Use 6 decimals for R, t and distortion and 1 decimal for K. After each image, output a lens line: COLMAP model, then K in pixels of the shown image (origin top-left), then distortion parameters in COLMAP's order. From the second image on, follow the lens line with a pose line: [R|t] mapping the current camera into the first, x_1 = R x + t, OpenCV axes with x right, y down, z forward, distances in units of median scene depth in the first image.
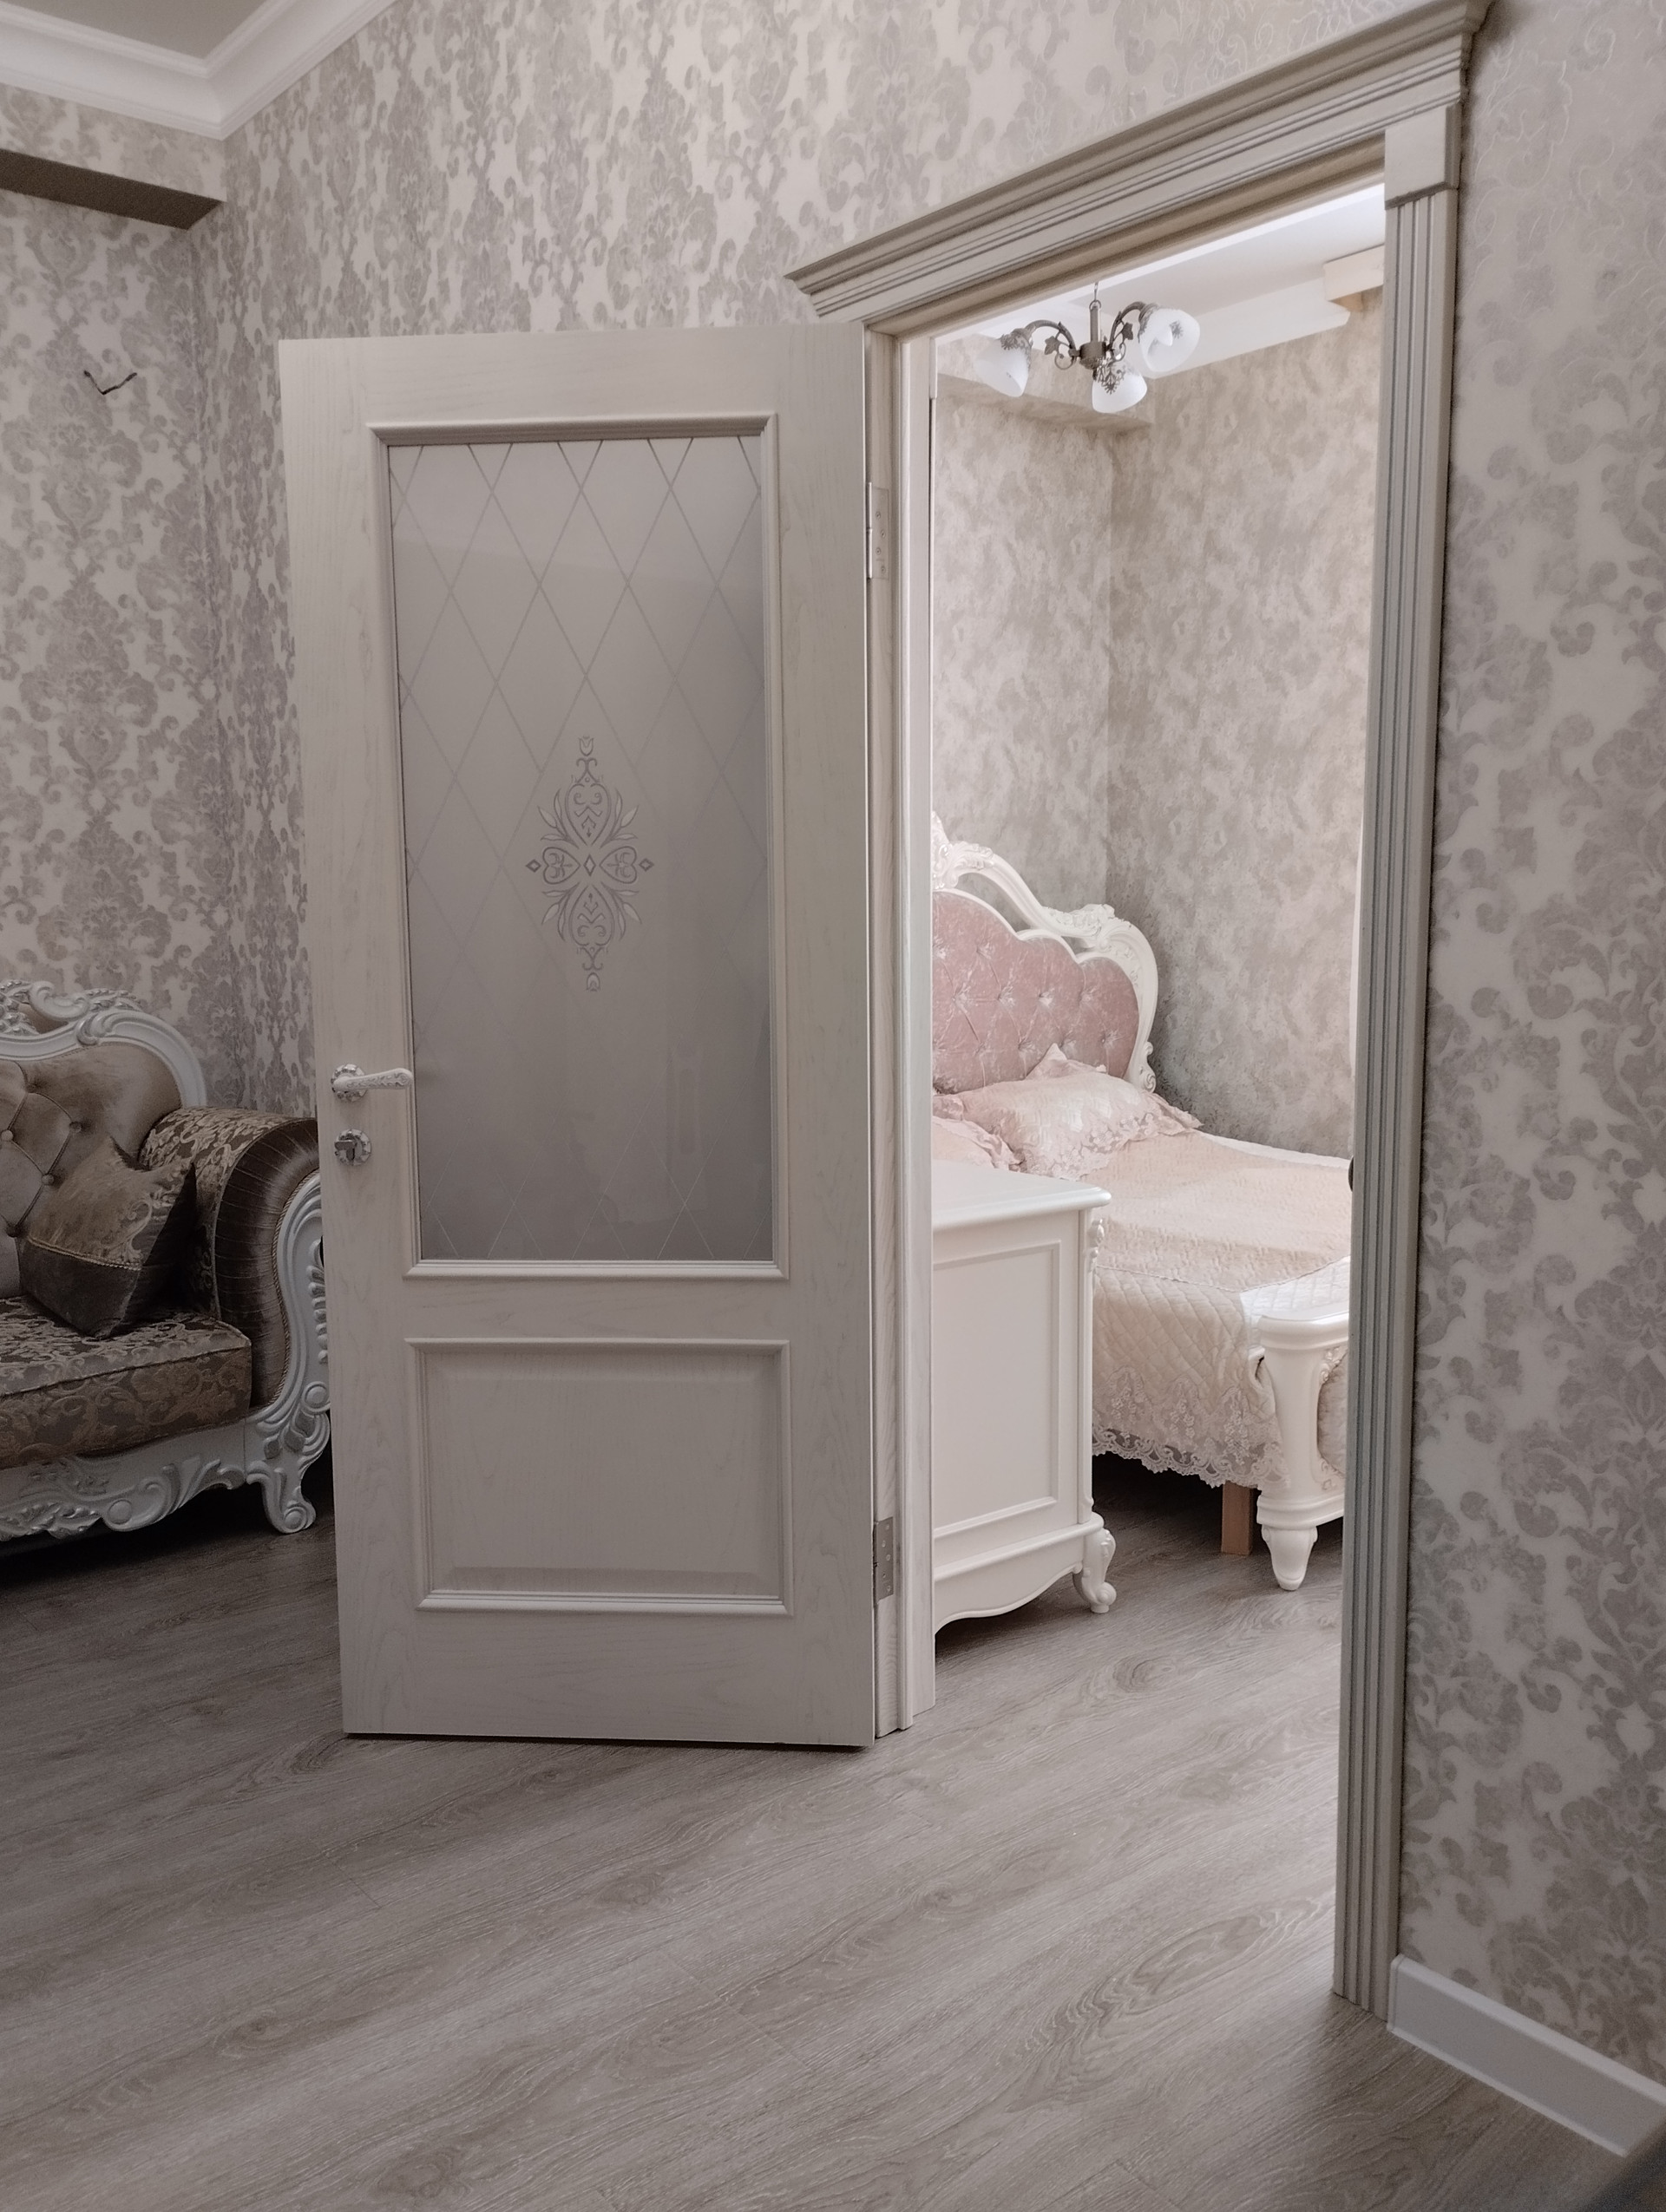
lens RADIAL K [[1860.5, 0, 761.6], [0, 1860.5, 1109.3], [0, 0, 1]] dist [0.077401, -0.096706]
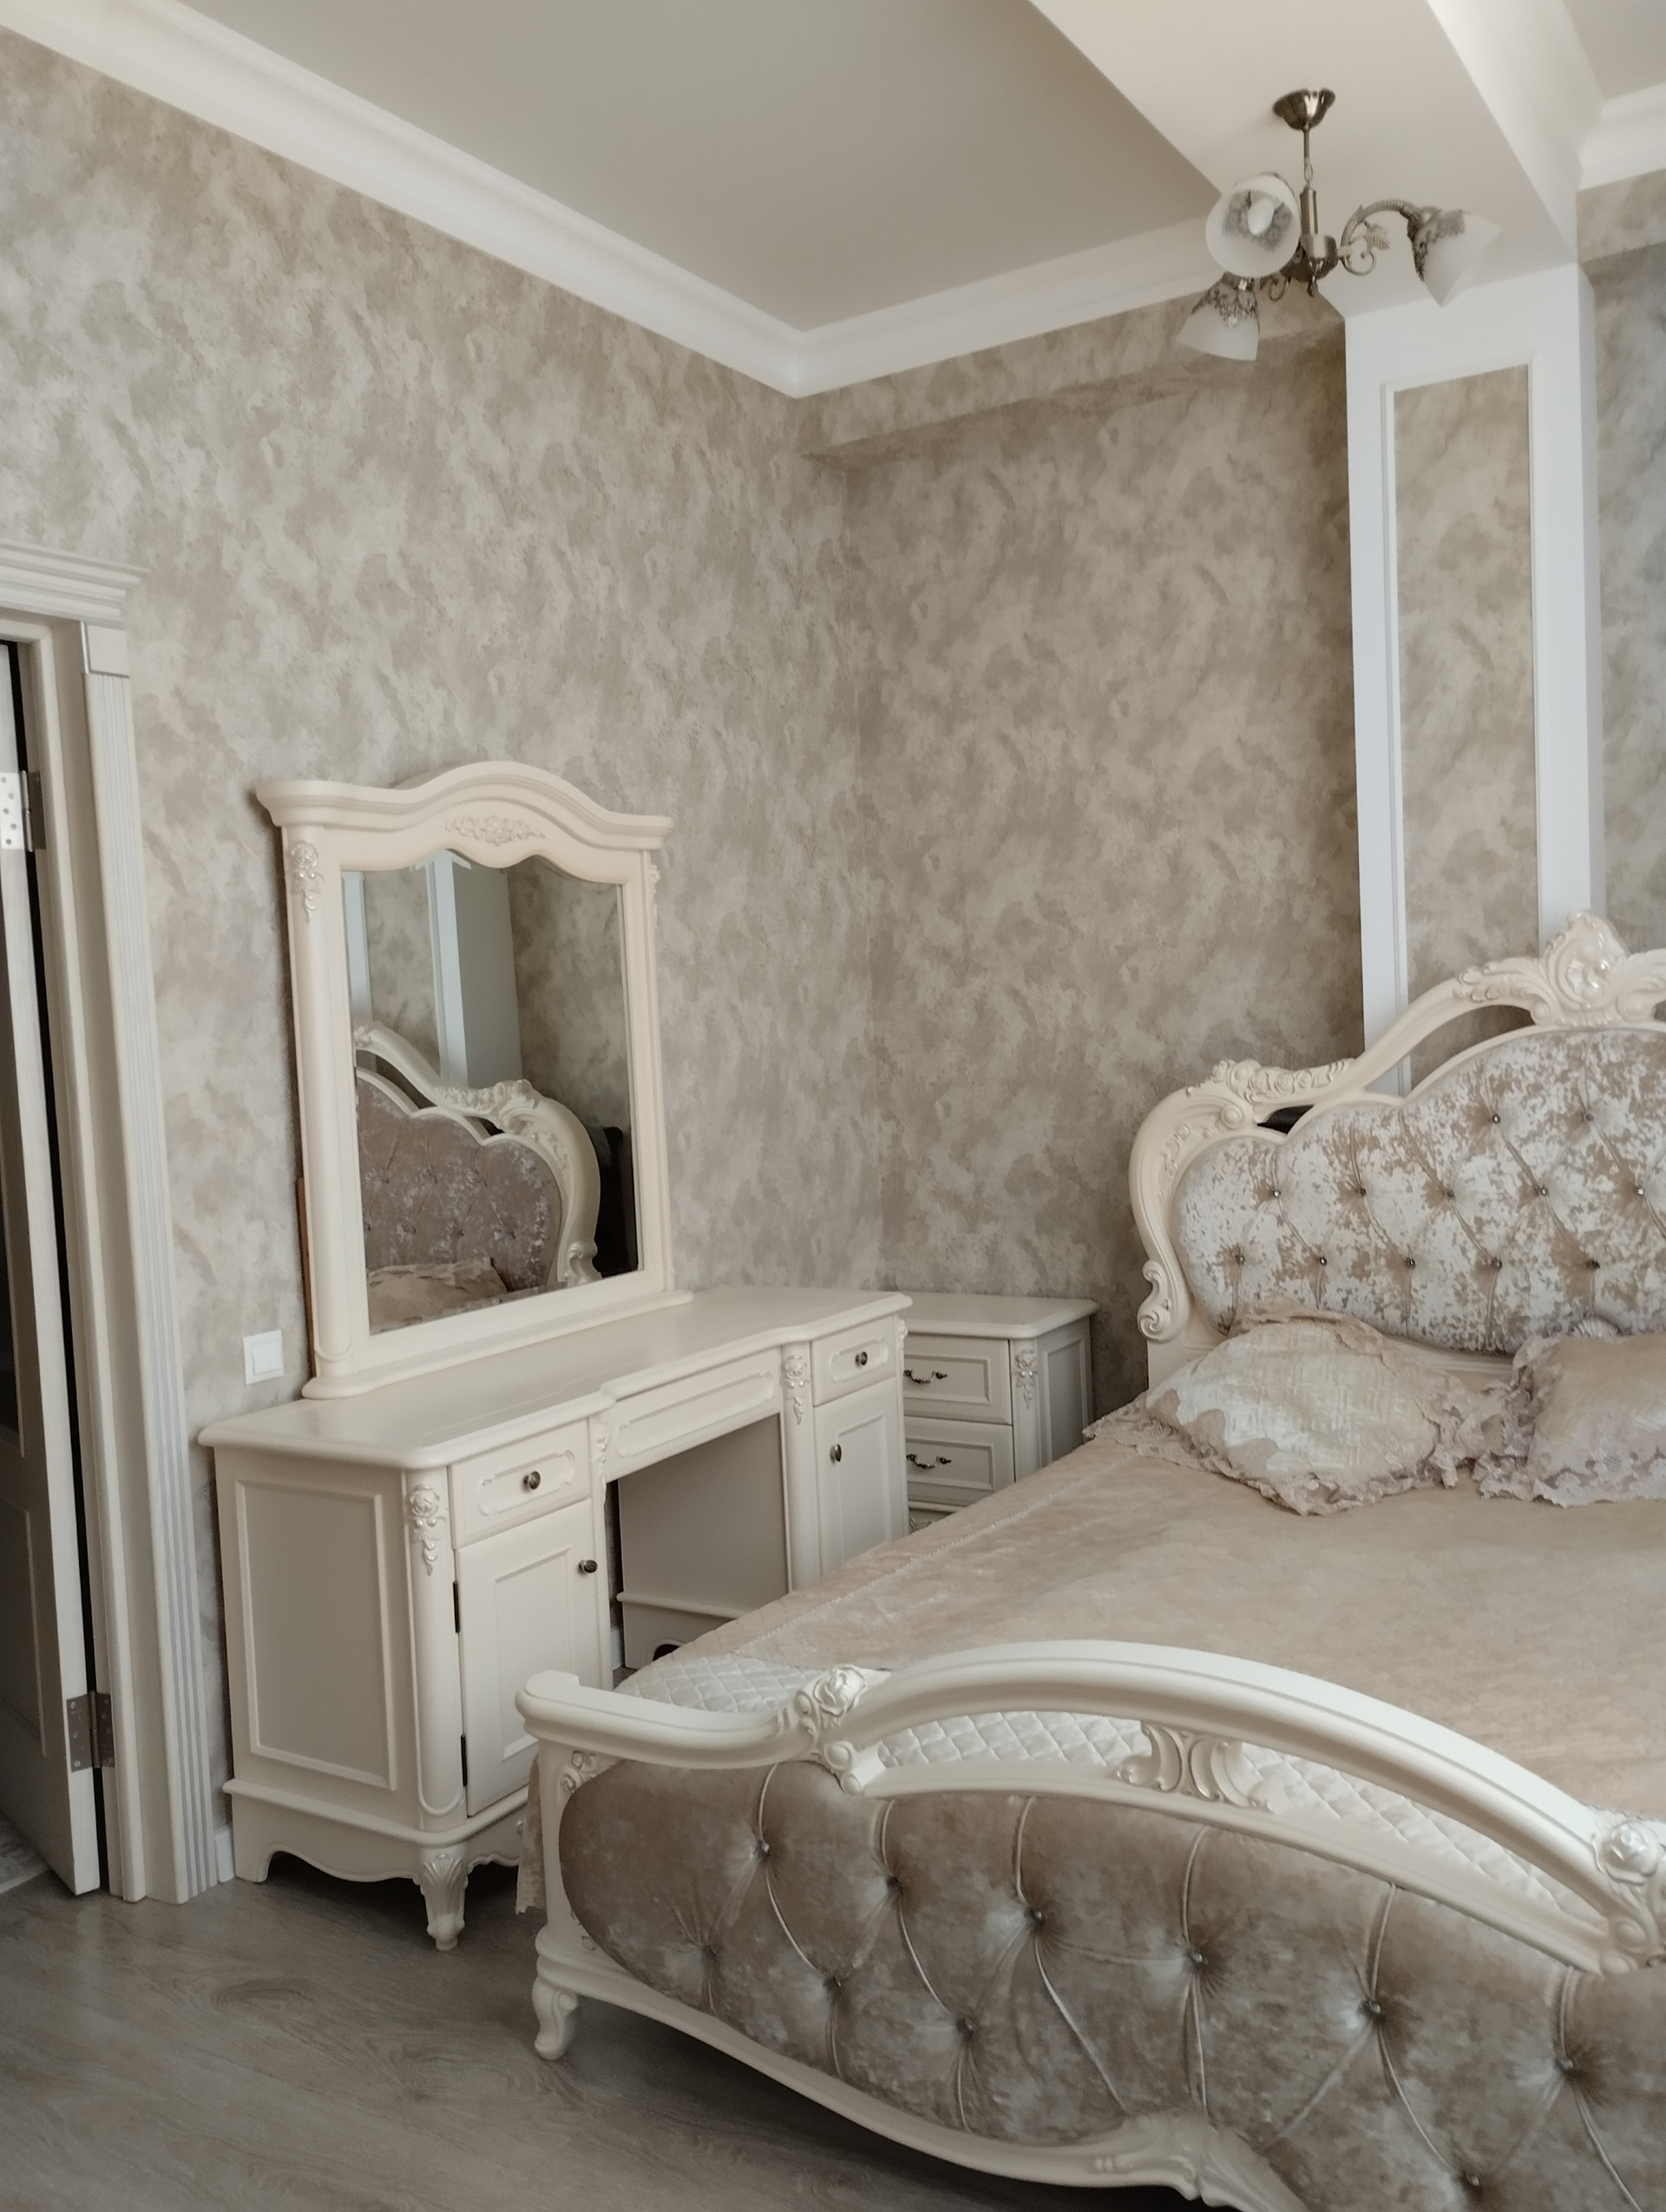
lens RADIAL K [[1860.5, 0, 834.9], [0, 1860.5, 1095.5], [0, 0, 1]] dist [0.077401, -0.096706]
pose [[0.320936, 0.029447, -0.946643, 0.572864], [-0.059653, 0.998160, 0.010826, -0.078198], [0.945220, 0.052996, 0.322102, 0.478122]]
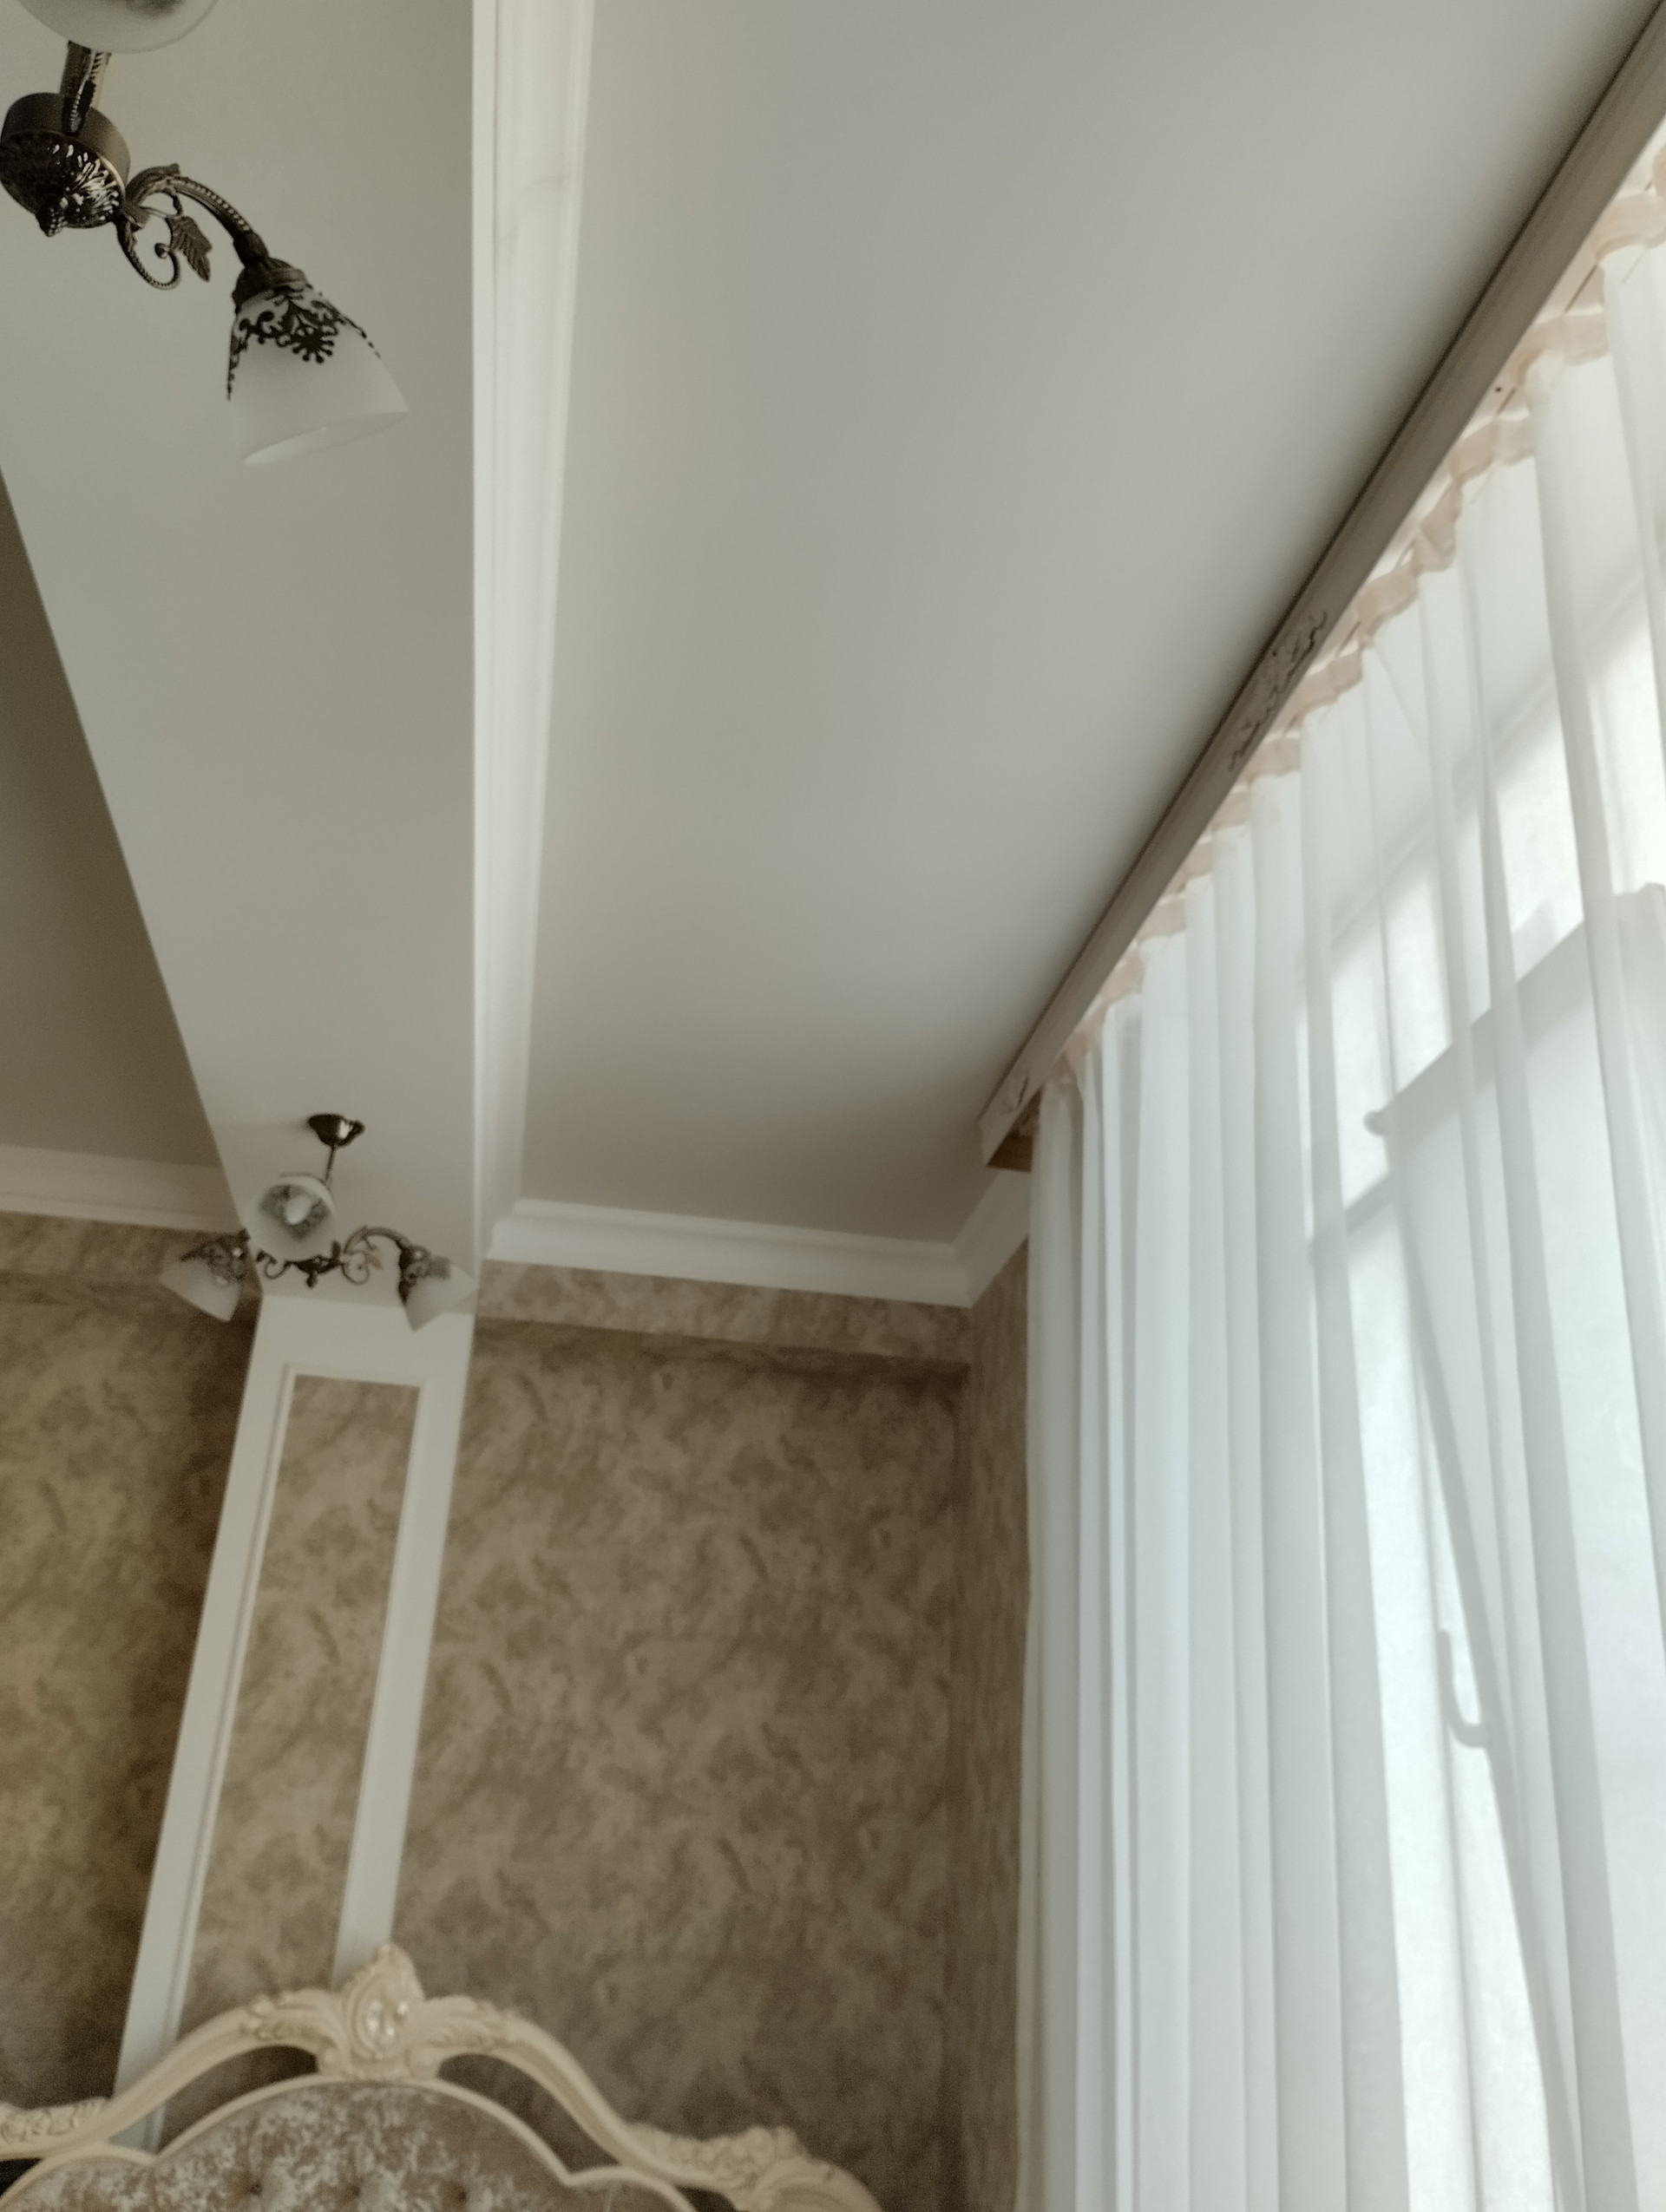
lens RADIAL K [[1860.5, 0, 840.8], [0, 1860.5, 1108.0], [0, 0, 1]] dist [0.077401, -0.096706]
pose [[0.871584, -0.163901, -0.462037, 0.517942], [-0.107095, 0.856041, -0.505692, -0.085472], [0.478406, 0.490235, 0.728559, 0.417133]]
